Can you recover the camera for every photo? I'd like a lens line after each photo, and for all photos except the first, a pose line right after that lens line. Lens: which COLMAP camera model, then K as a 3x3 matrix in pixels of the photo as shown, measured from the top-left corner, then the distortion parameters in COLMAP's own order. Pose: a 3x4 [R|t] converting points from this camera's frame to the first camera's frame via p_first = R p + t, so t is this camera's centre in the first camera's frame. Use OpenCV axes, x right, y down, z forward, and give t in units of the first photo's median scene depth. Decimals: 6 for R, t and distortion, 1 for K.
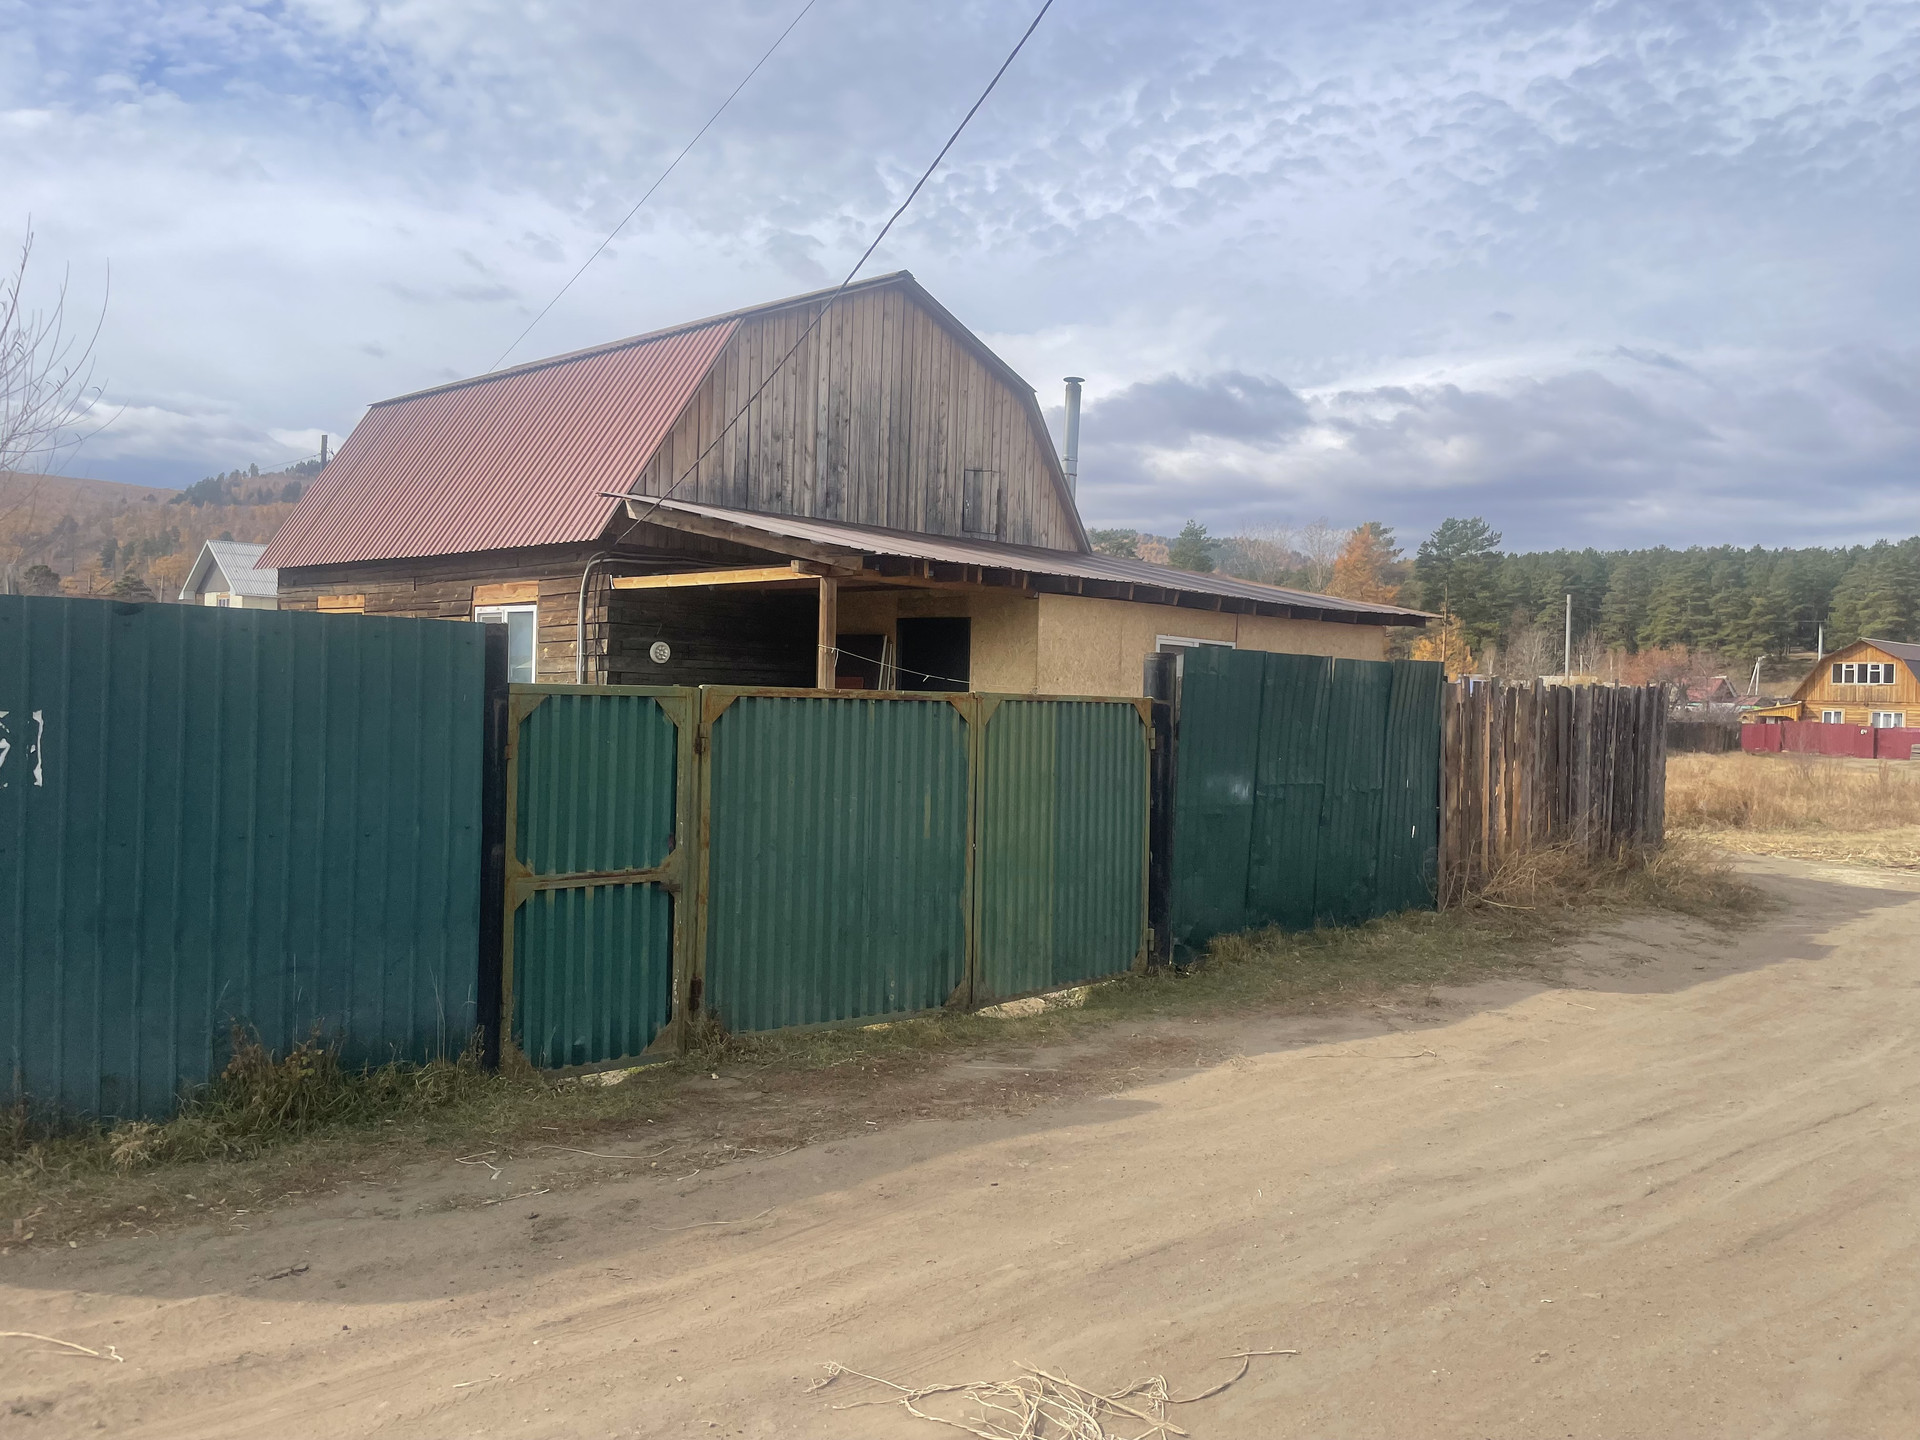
lens RADIAL K [[1477.9, 0, 960.0], [0, 1477.9, 720.0], [0, 0, 1]] dist [0.180151, -0.217272]
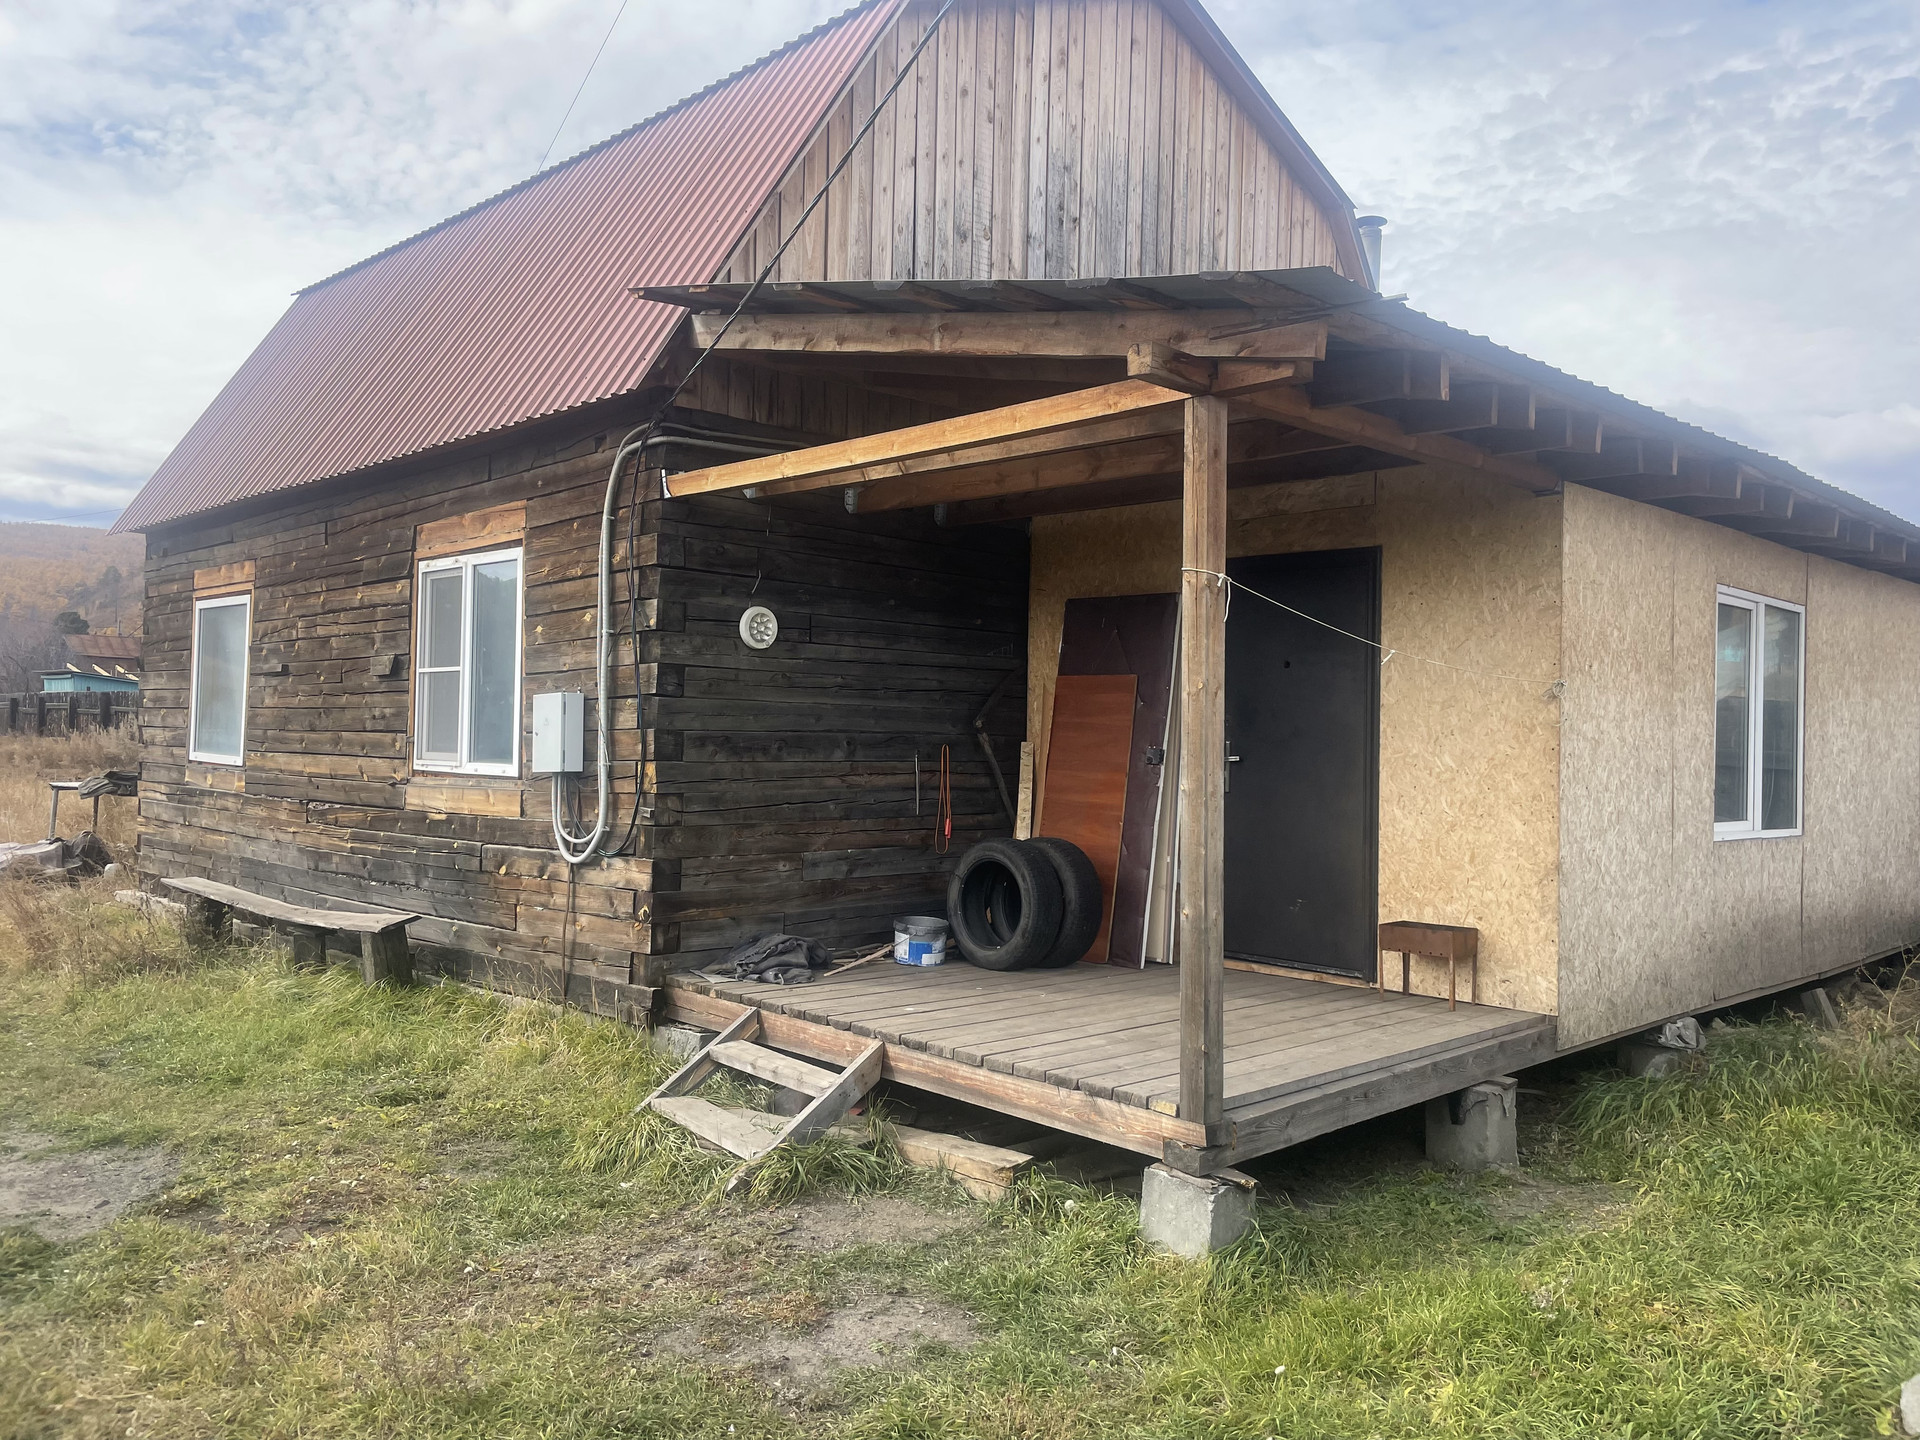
lens RADIAL K [[1477.9, 0, 960.0], [0, 1477.9, 720.0], [0, 0, 1]] dist [0.180151, -0.217272]
pose [[0.999686, -0.010621, -0.022683, -0.118525], [0.010014, 0.999593, -0.026723, 0.000594], [0.022958, 0.026487, 0.999385, 0.482592]]
